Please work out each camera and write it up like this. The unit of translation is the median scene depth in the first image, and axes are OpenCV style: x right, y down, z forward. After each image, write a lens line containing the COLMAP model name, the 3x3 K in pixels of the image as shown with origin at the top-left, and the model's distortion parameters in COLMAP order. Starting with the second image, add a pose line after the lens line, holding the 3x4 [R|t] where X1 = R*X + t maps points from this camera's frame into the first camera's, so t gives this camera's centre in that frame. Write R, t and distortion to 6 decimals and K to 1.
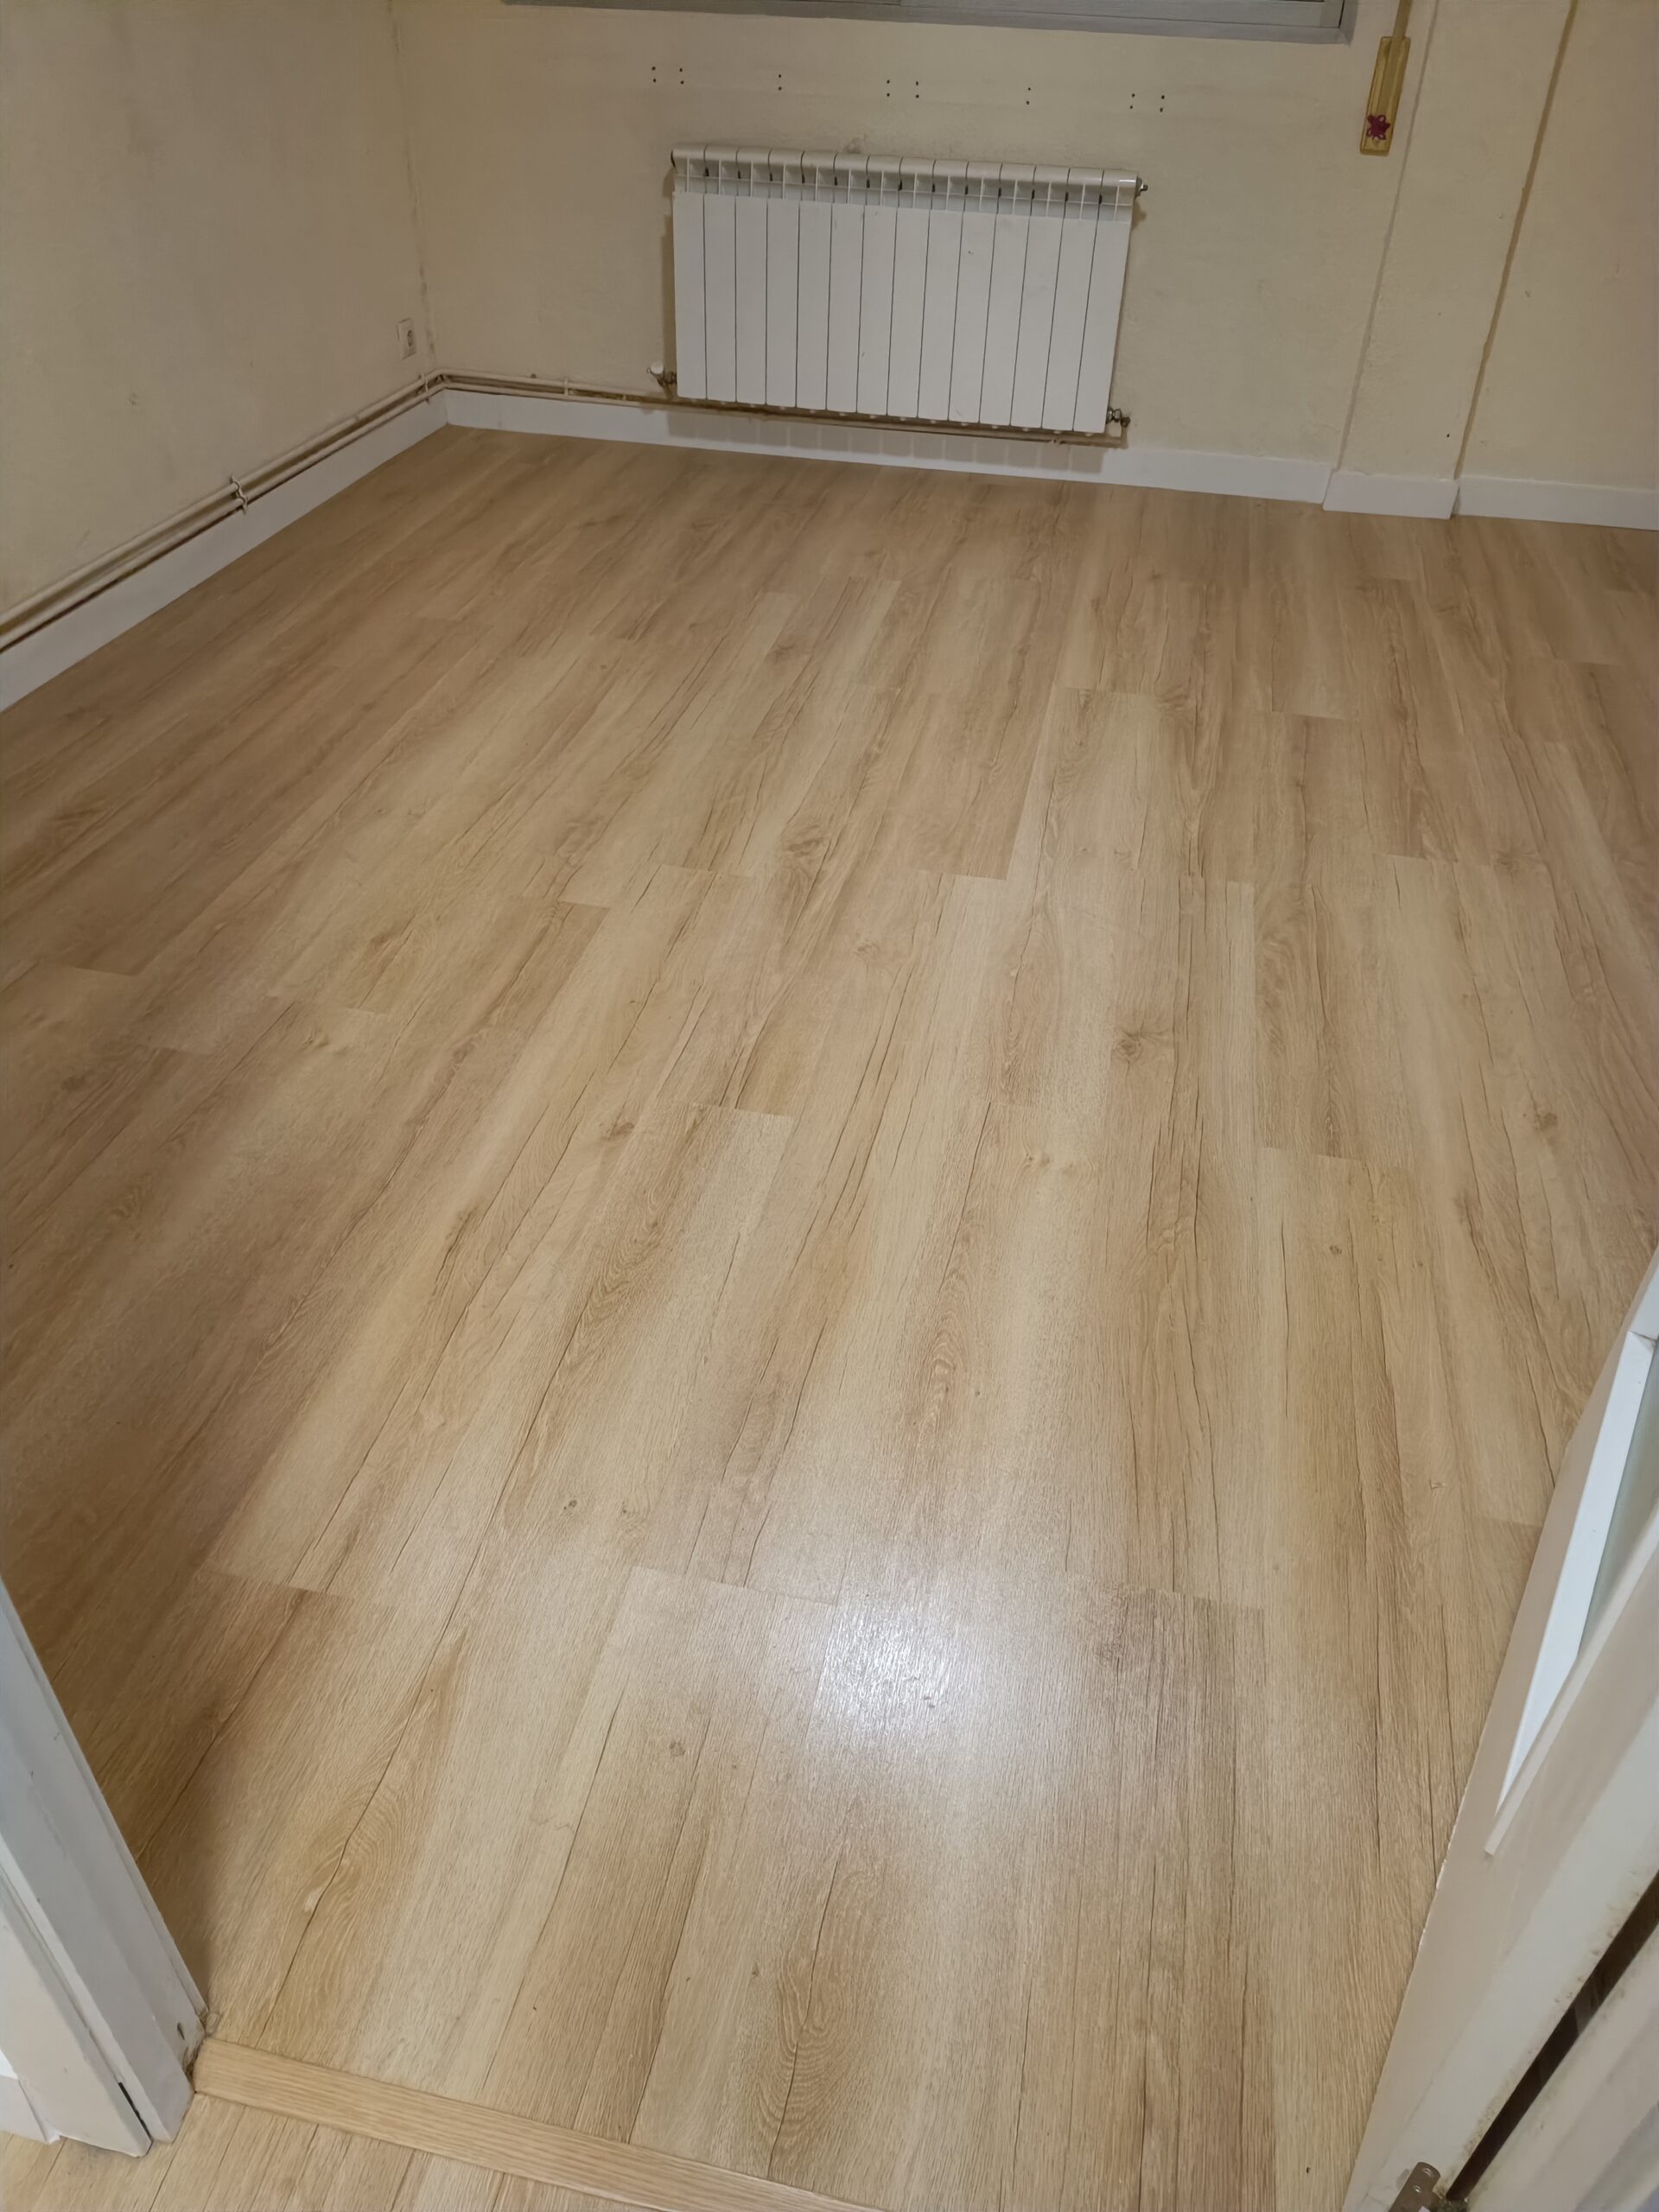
lens RADIAL K [[1604.4, 0, 829.5], [0, 1604.4, 1106.0], [0, 0, 1]] dist [0.017567, -0.000176]
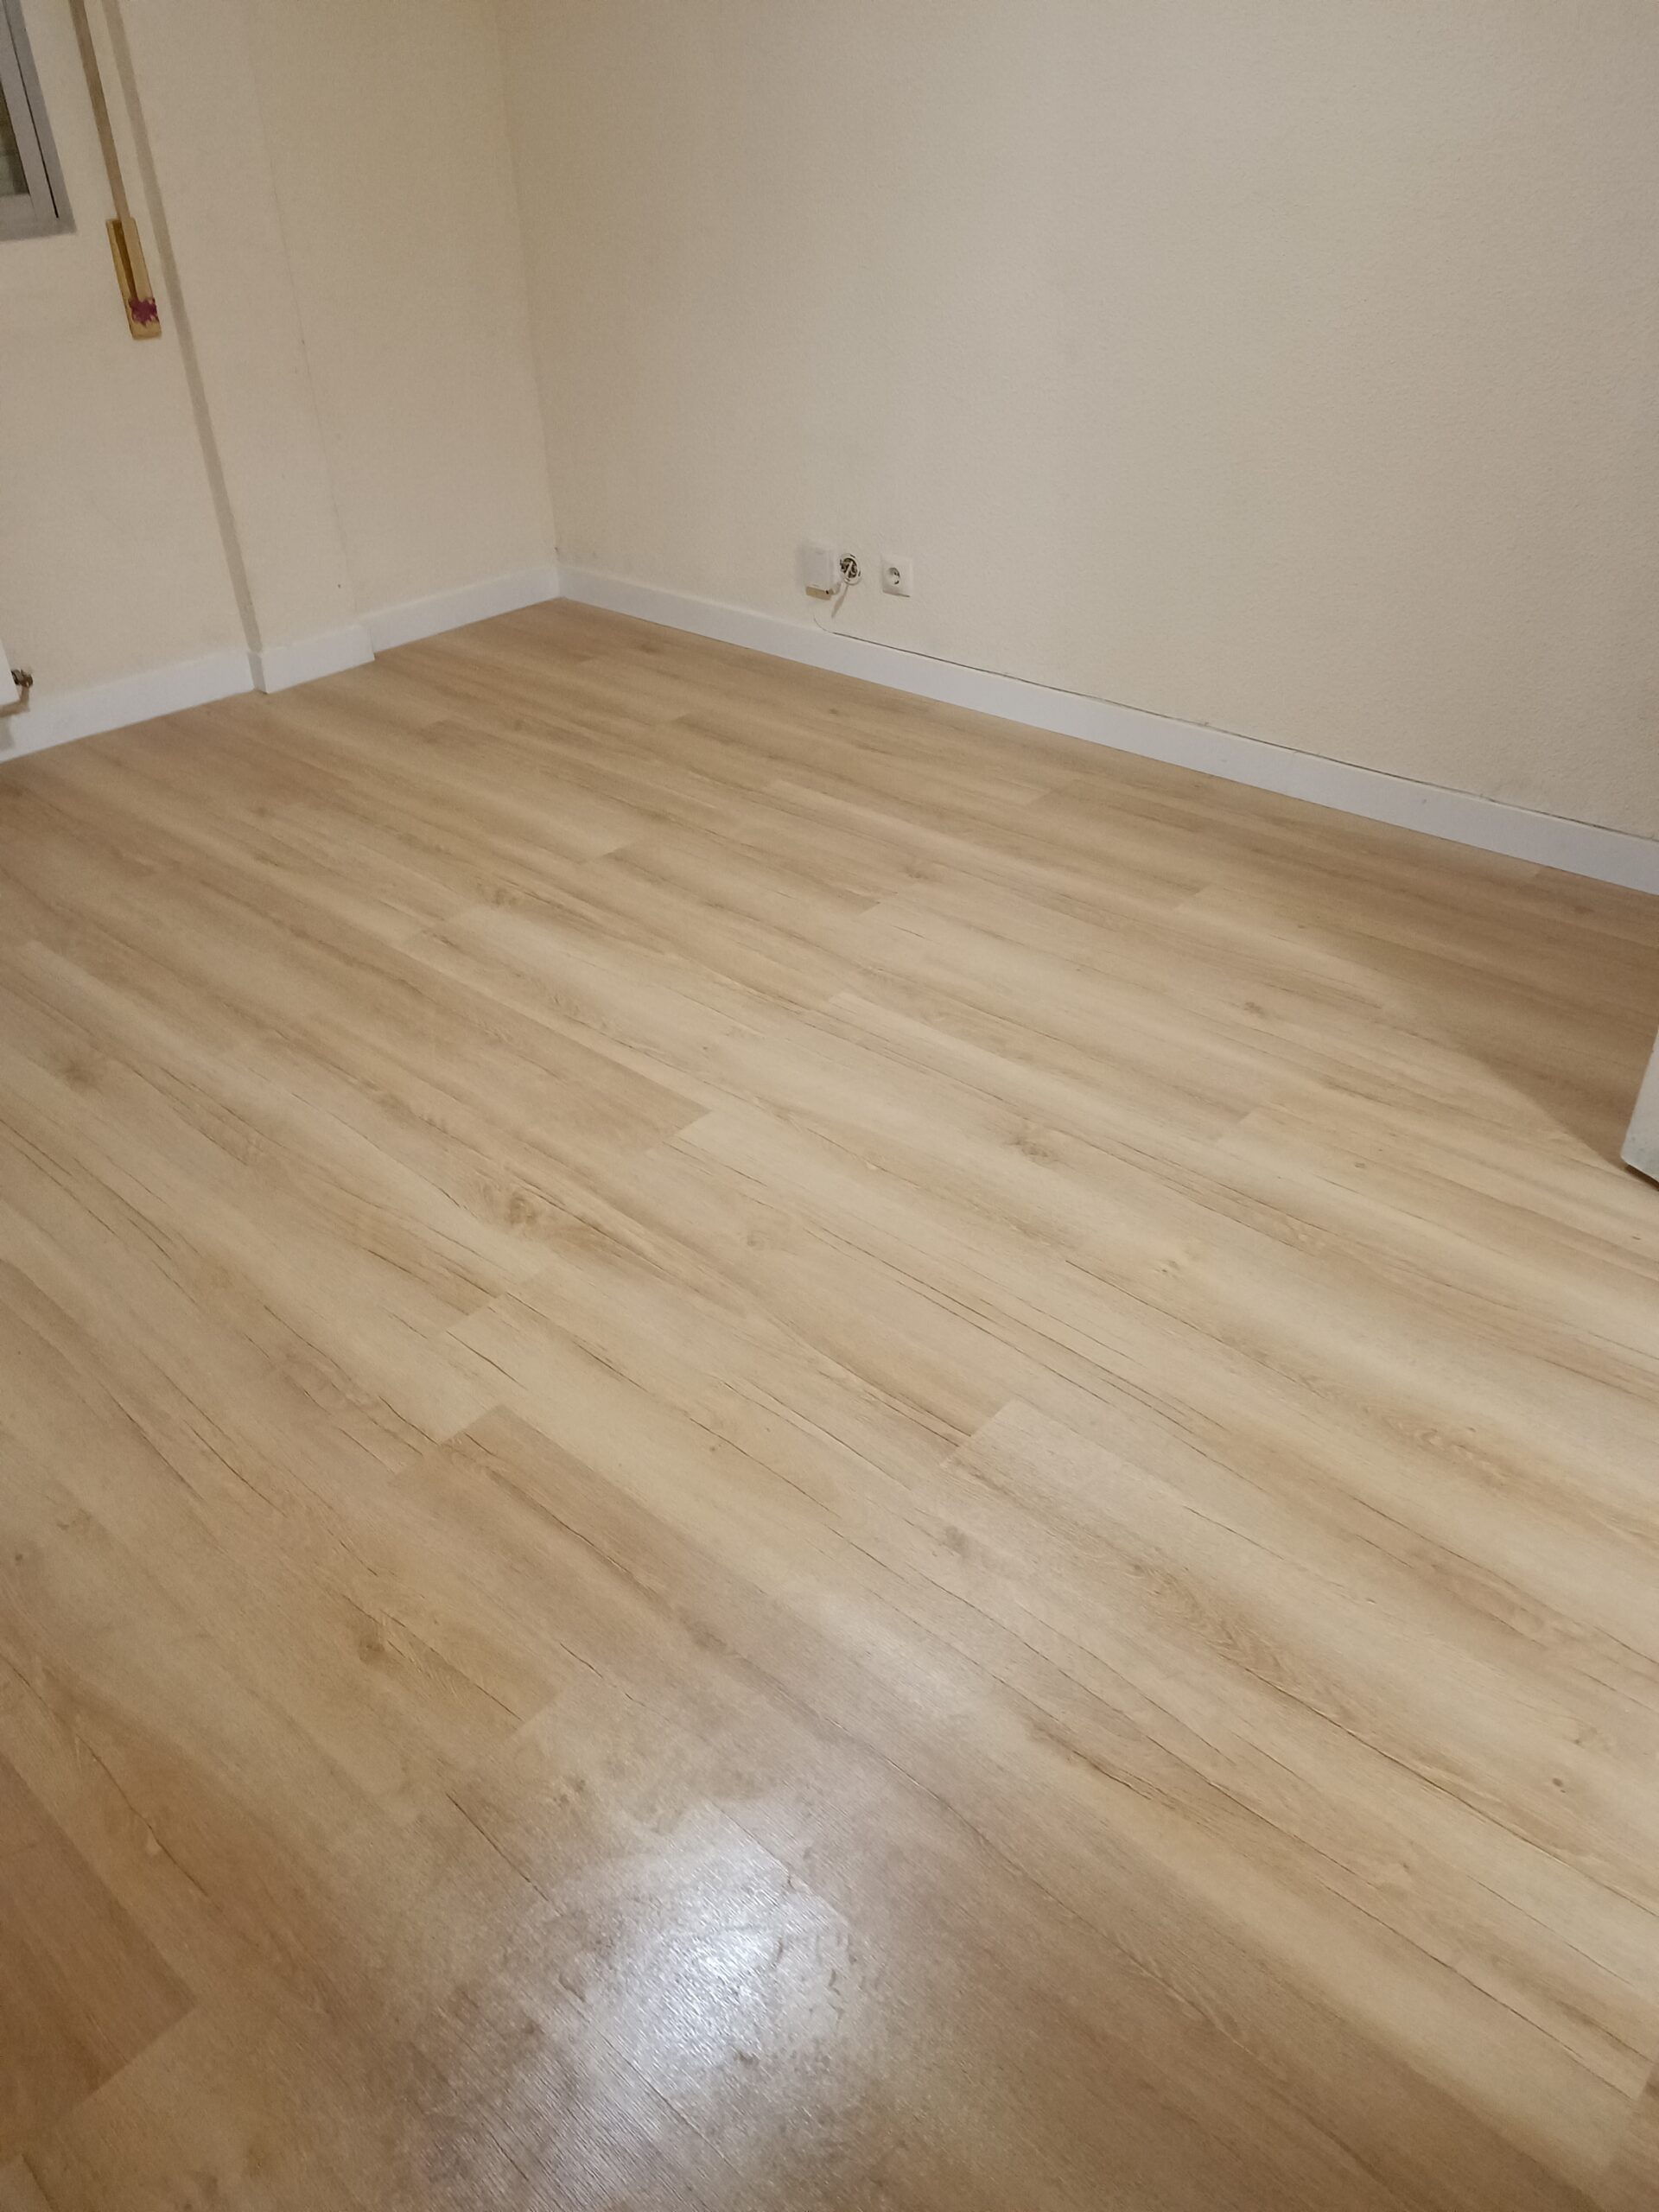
lens RADIAL K [[1604.4, 0, 829.5], [0, 1604.4, 1106.0], [0, 0, 1]] dist [0.017567, -0.000176]
pose [[0.497272, -0.513321, 0.699444, -0.466004], [0.554373, 0.808138, 0.198957, -0.271816], [-0.667376, 0.288817, 0.686436, 0.311736]]
